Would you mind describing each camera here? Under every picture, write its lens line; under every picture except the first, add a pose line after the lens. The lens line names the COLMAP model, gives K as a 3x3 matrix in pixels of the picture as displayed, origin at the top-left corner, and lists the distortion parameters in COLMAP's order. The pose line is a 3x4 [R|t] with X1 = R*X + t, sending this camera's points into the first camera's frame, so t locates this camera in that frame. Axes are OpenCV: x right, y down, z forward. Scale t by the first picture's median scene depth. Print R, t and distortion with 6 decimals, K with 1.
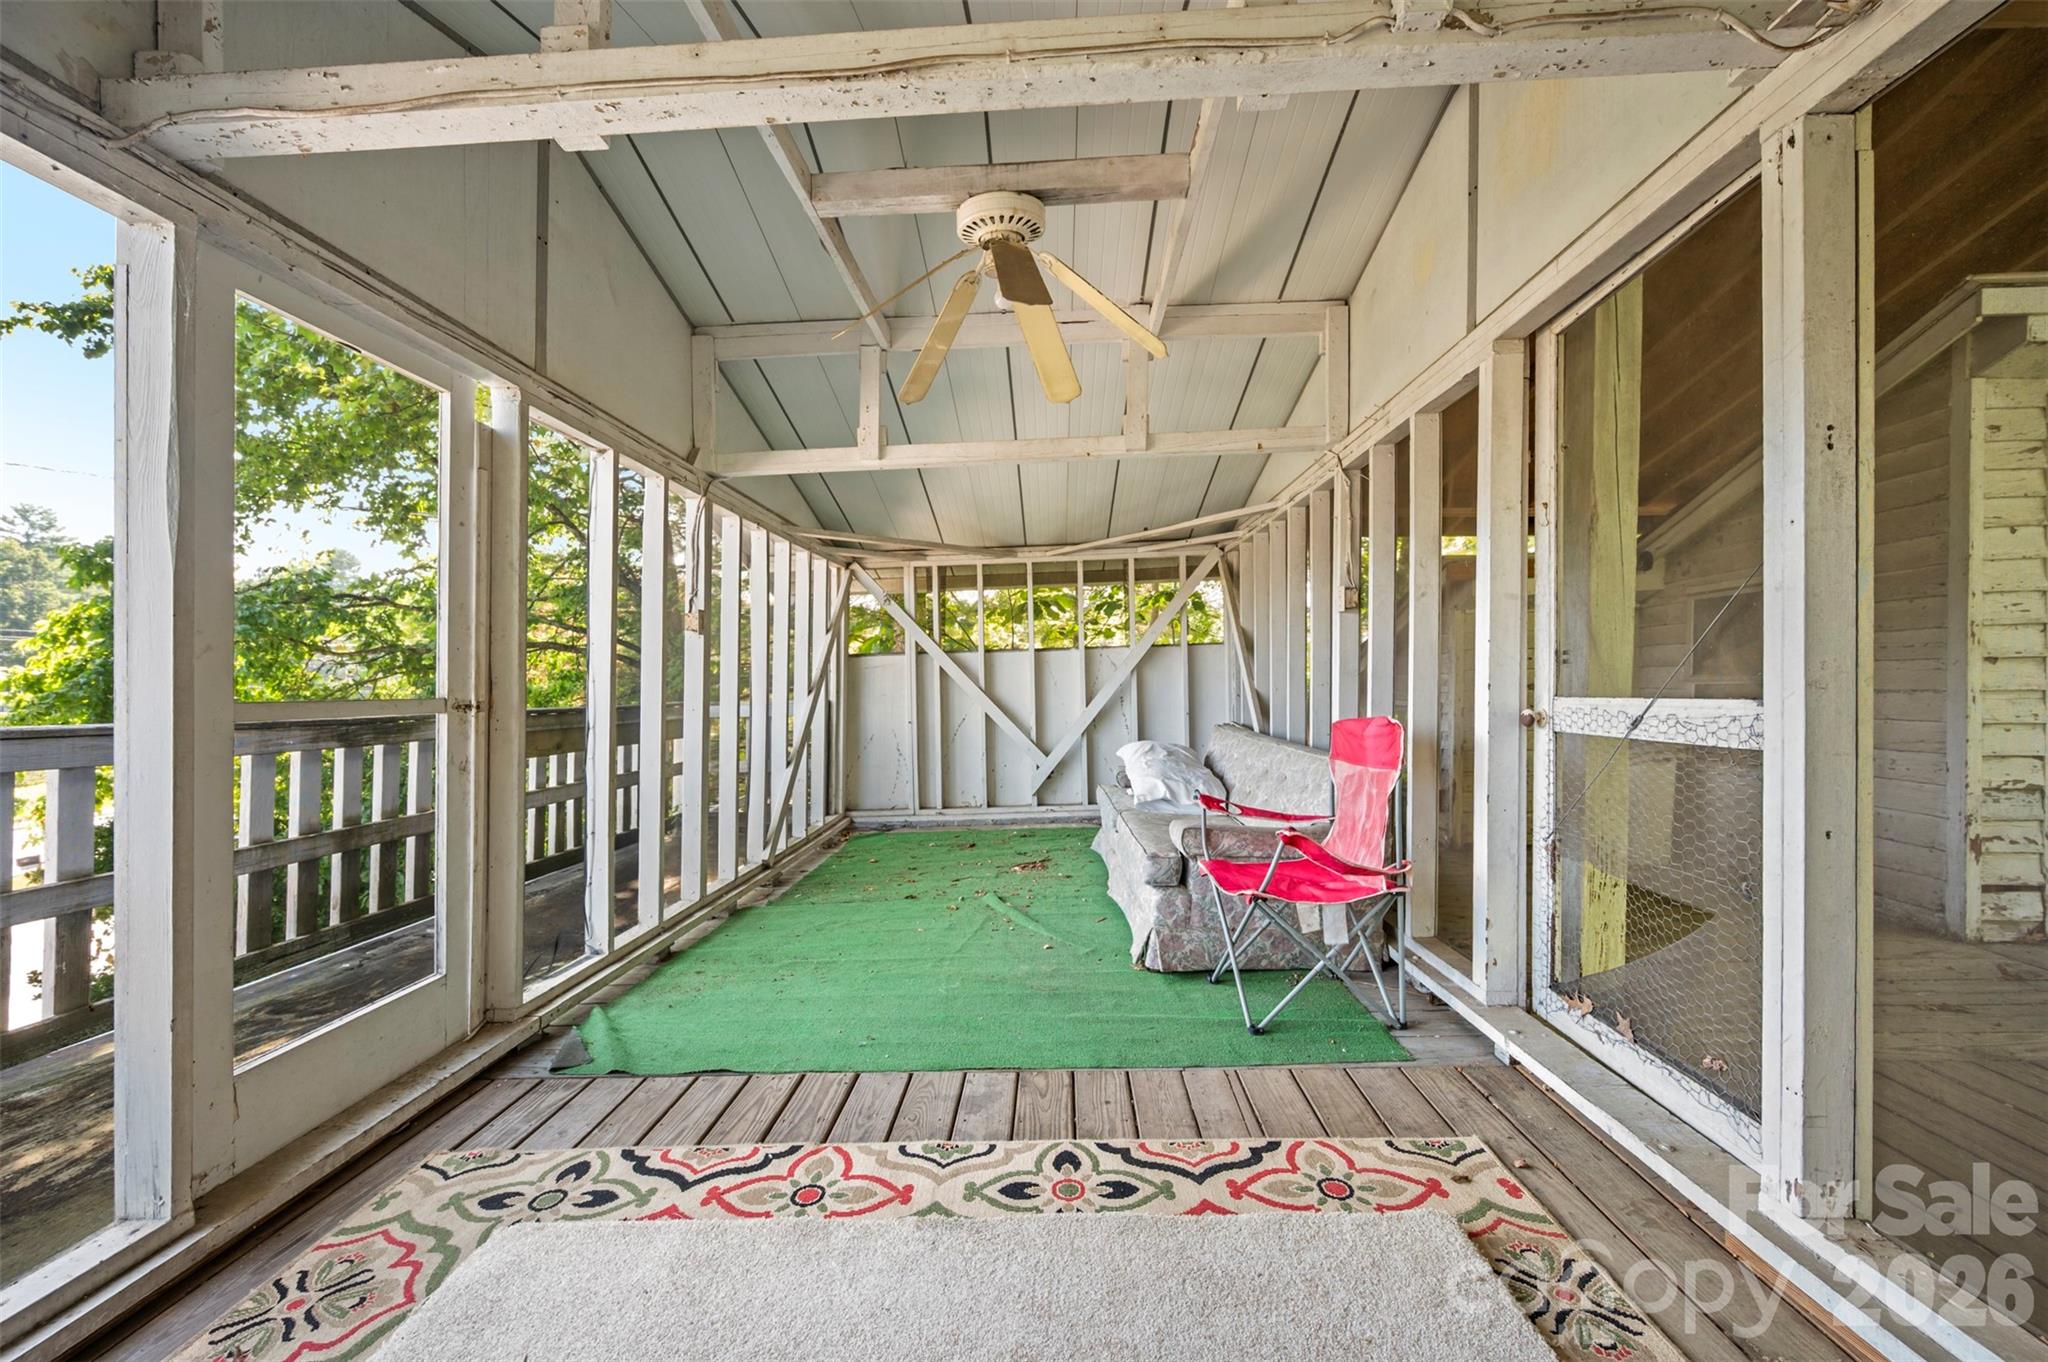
lens RADIAL K [[823.3, 0, 1034.3], [0, 823.3, 685.2], [0, 0, 1]] dist [-0.002612, 0.000700]
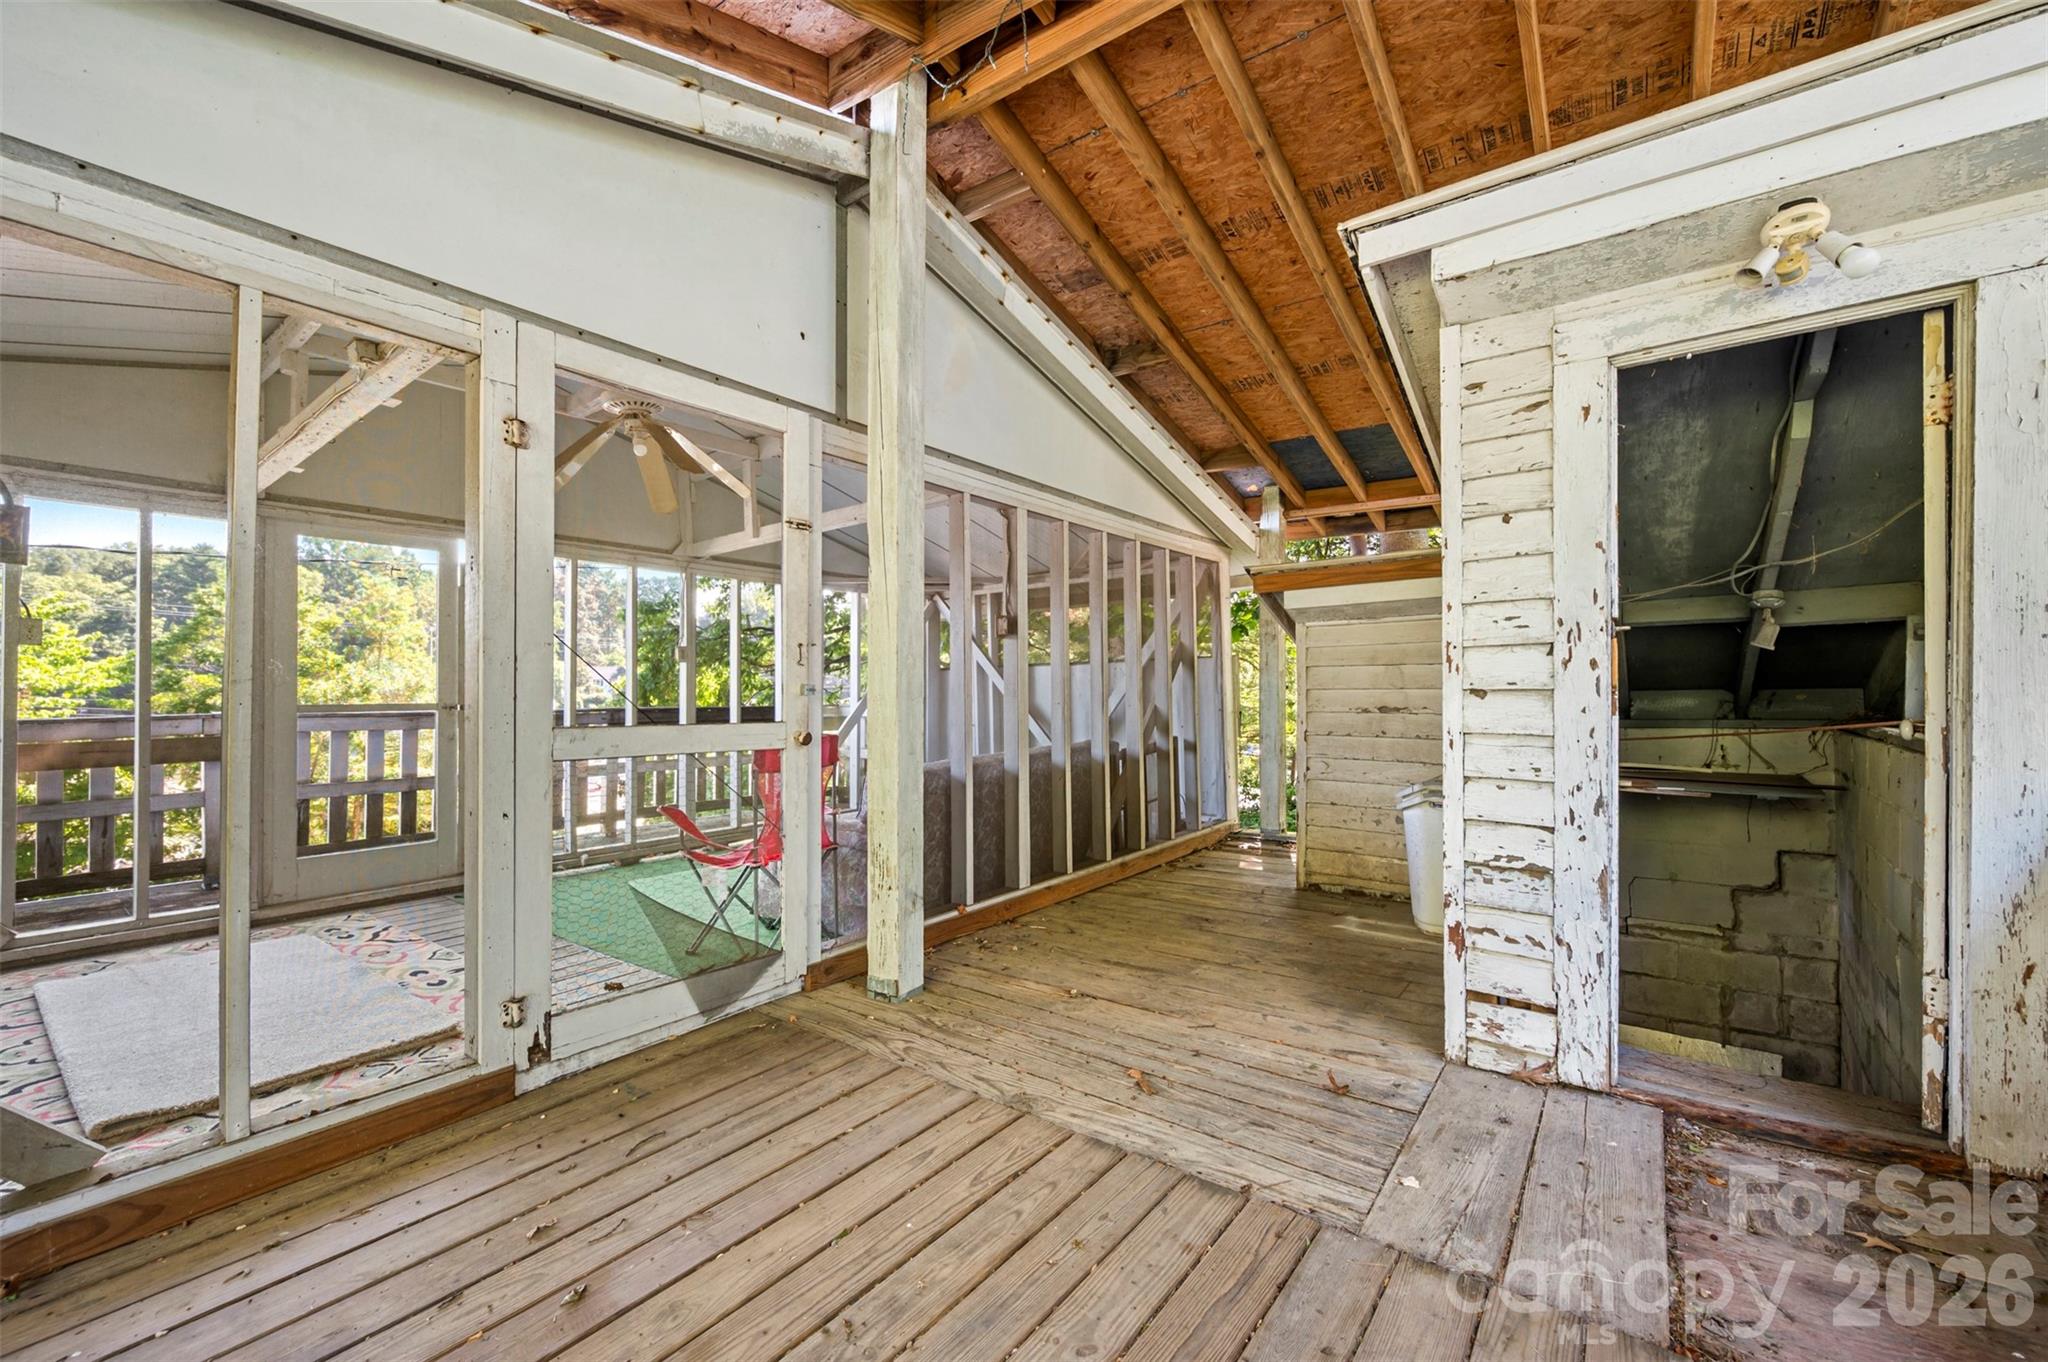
lens RADIAL K [[823.3, 0, 1028.6], [0, 823.3, 681.1], [0, 0, 1]] dist [-0.002612, 0.000700]
pose [[0.819664, 0.006307, -0.572811, 1.292252], [-0.010286, 0.999940, -0.003709, -0.035456], [0.572753, 0.008932, 0.819679, 0.147639]]
